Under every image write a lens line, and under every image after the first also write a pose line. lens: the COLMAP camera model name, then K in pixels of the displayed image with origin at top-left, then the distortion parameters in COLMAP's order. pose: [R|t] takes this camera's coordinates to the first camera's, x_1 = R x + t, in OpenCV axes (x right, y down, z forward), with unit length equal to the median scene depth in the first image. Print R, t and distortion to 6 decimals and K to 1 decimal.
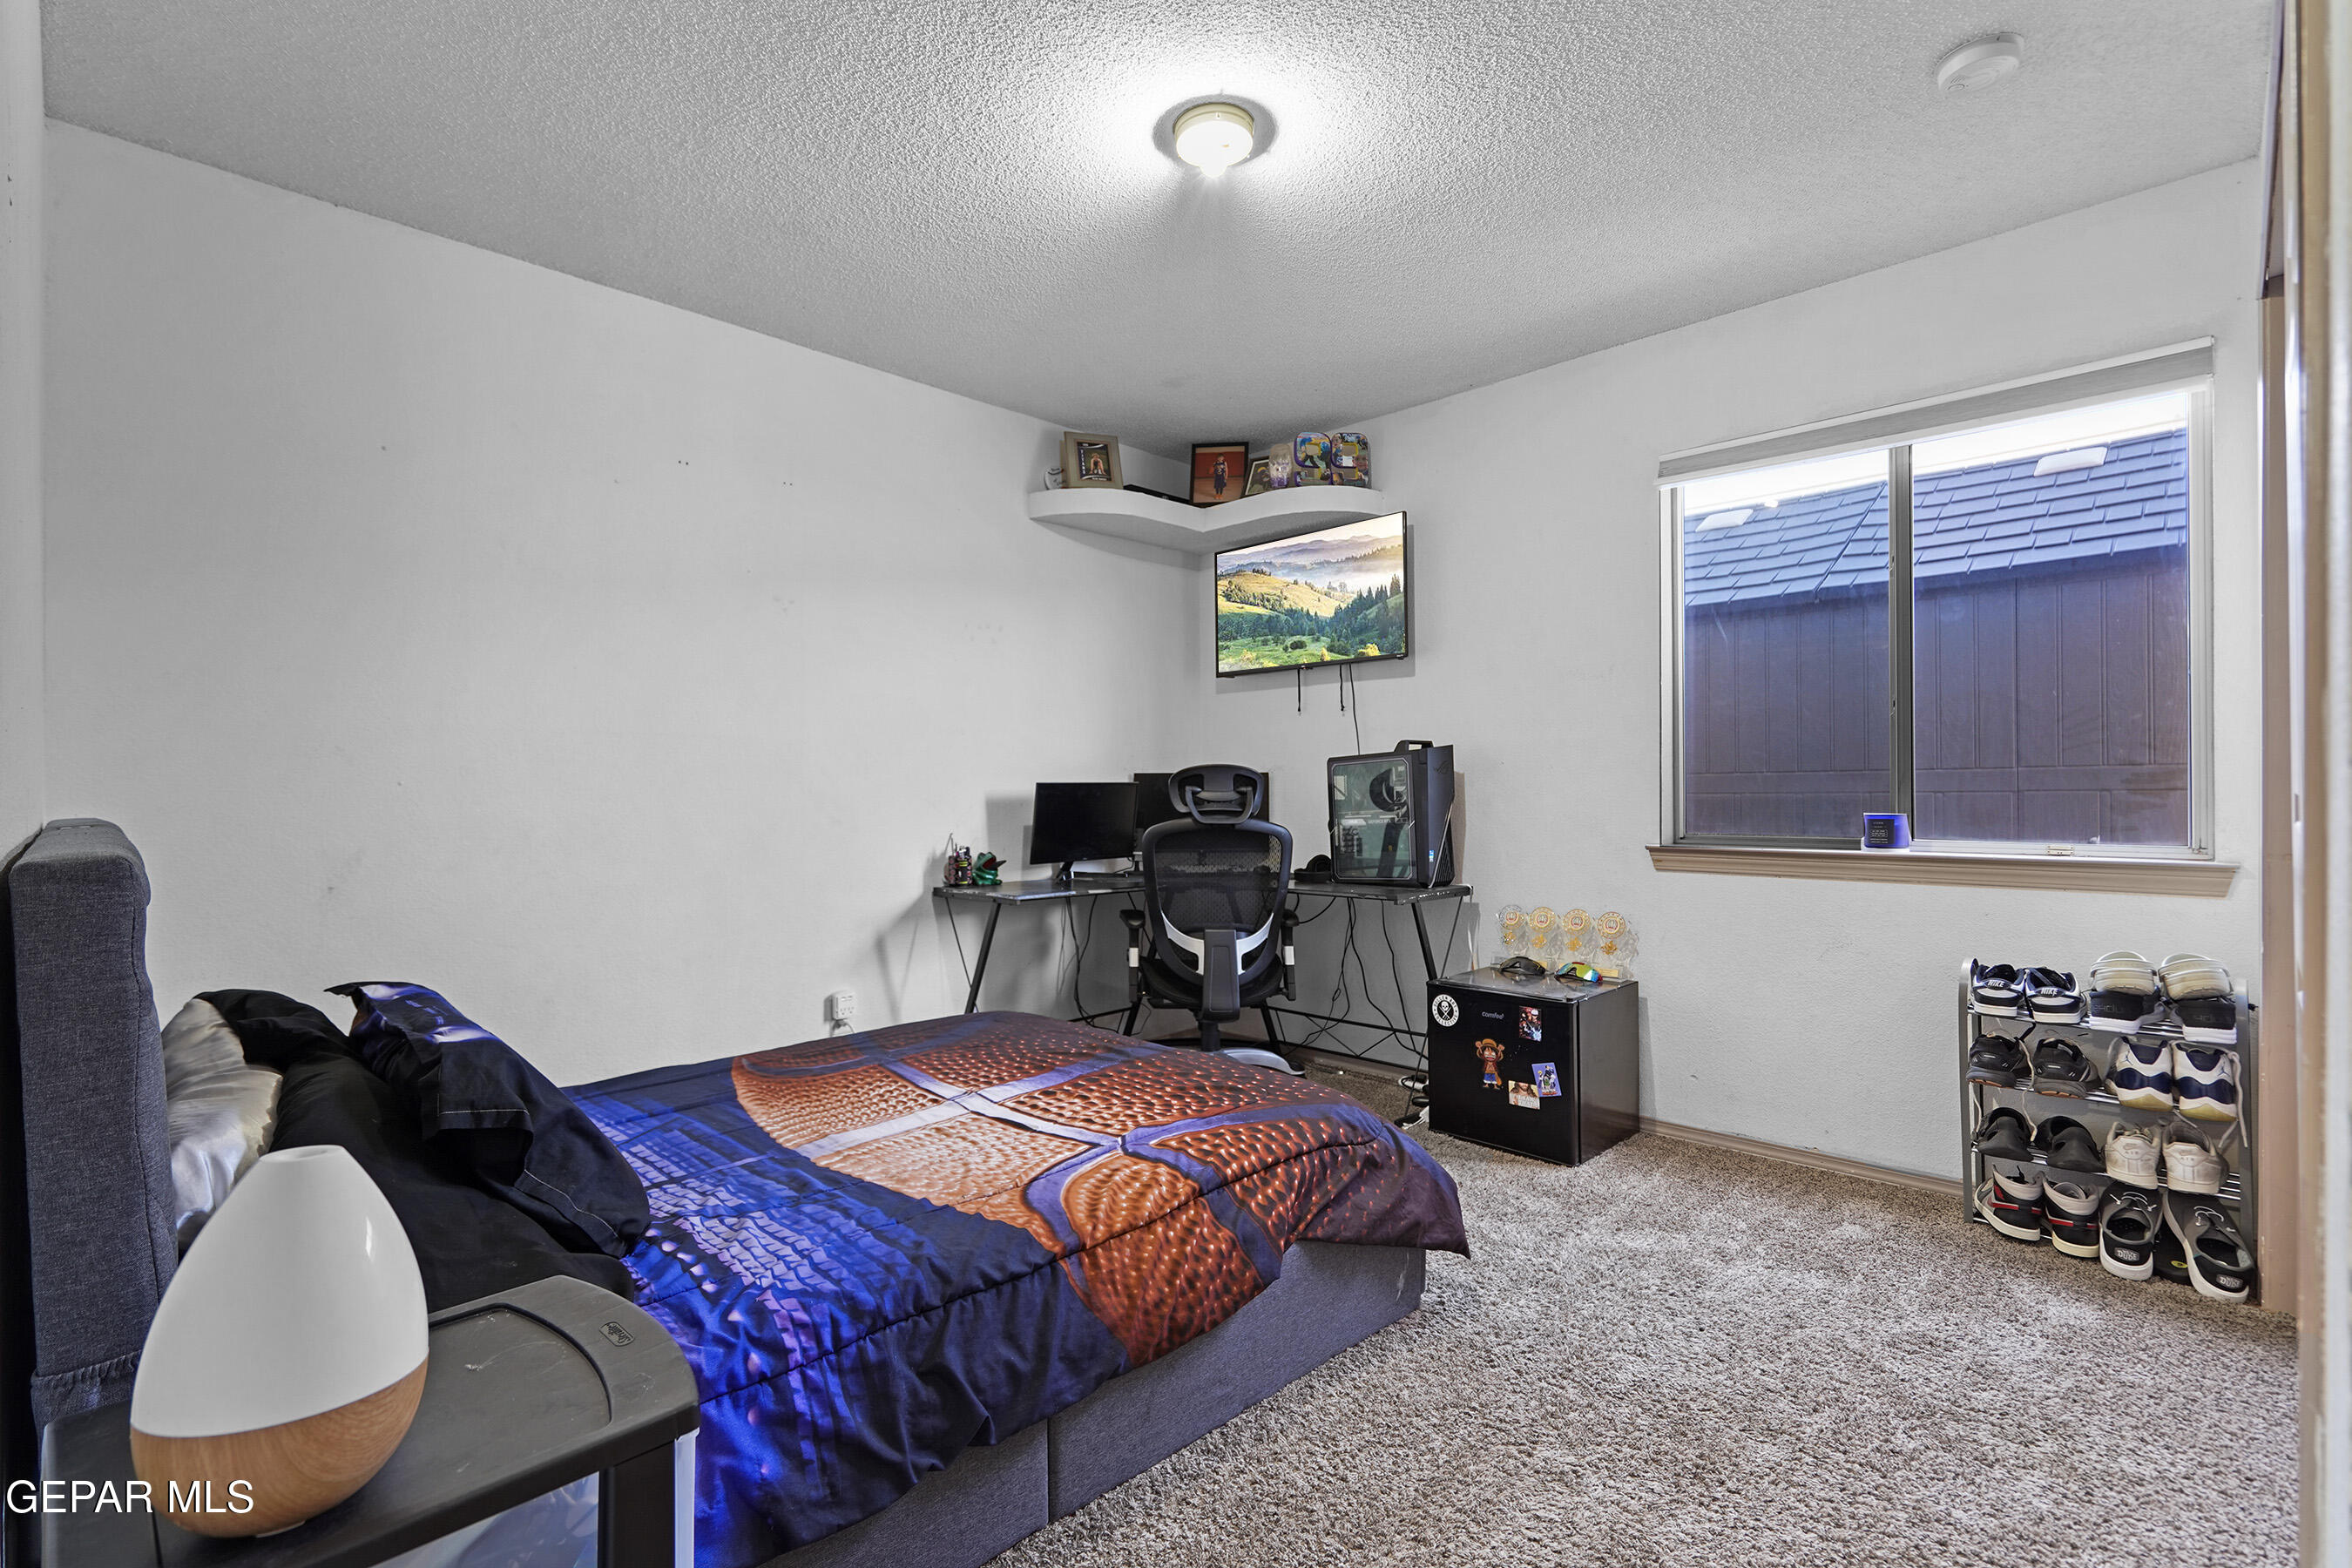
lens RADIAL K [[1085.2, 0, 1172.3], [0, 1085.2, 796.9], [0, 0, 1]] dist [0.004101, -0.000029]
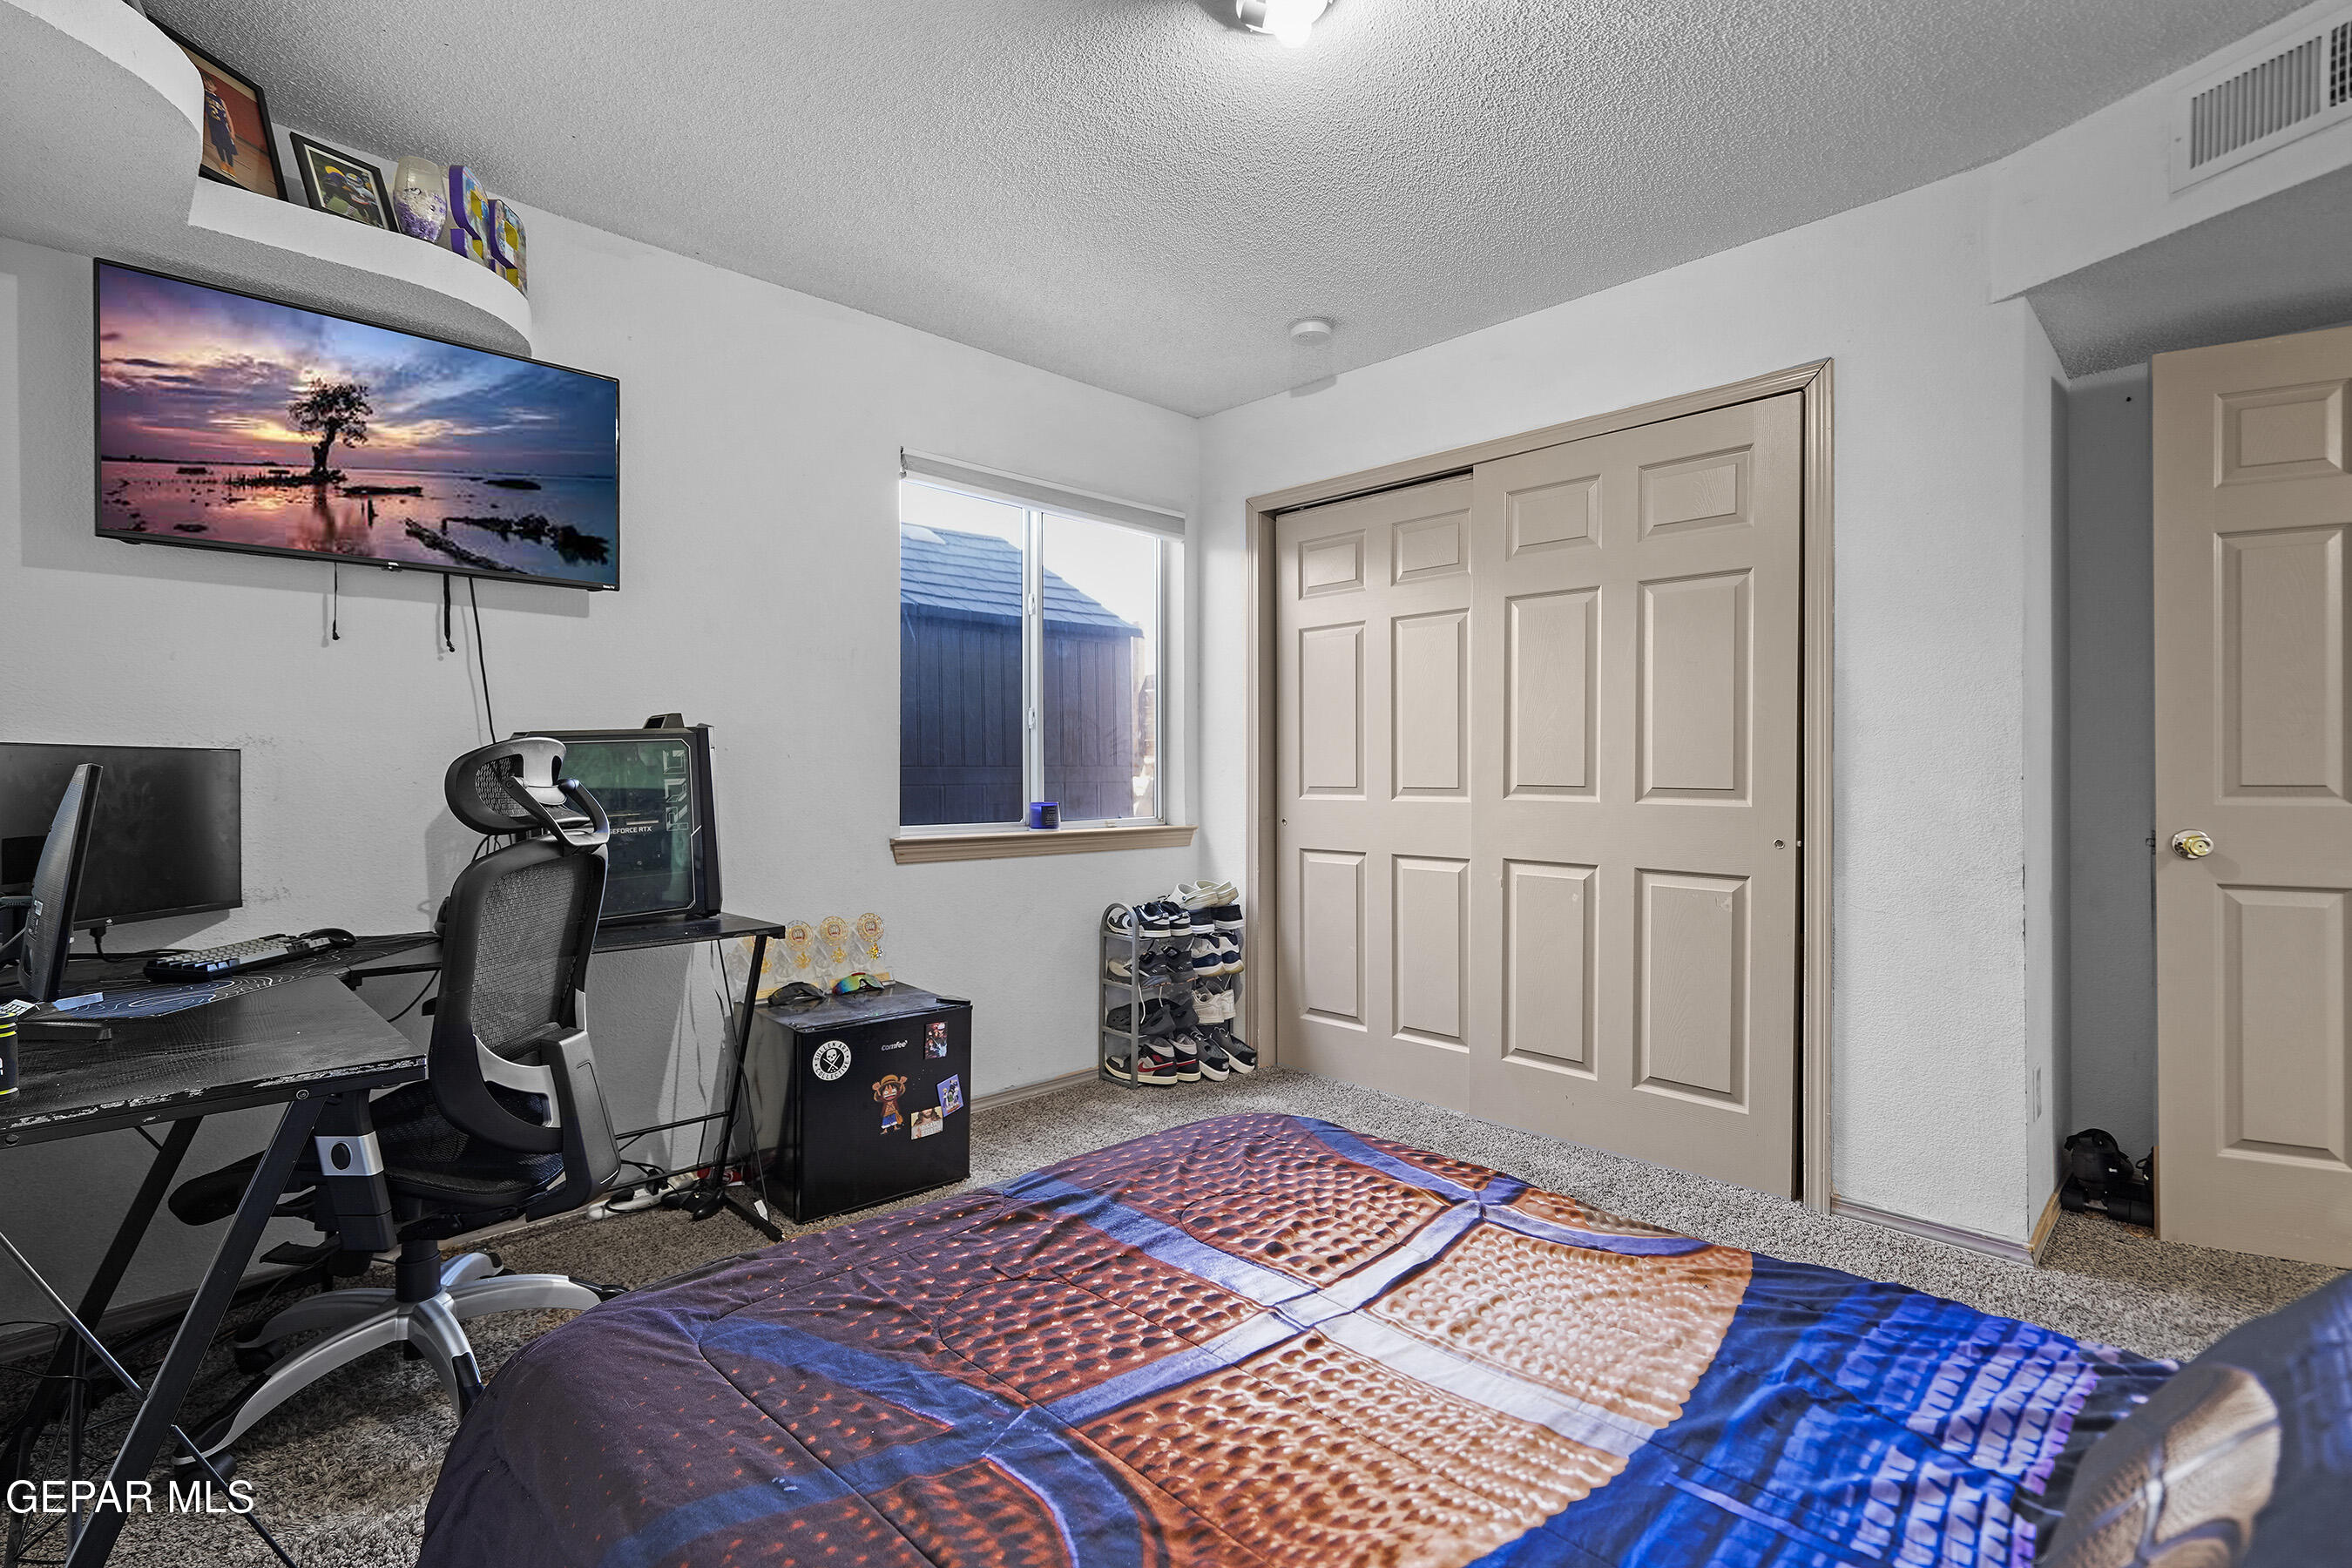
lens RADIAL K [[1085.2, 0, 1171.6], [0, 1085.2, 769.6], [0, 0, 1]] dist [0.004101, -0.000029]
pose [[0.017529, 0.011203, 0.999784, -0.744044], [0.003831, 0.999929, -0.011272, -0.009307], [-0.999839, 0.004028, 0.017484, 1.008894]]
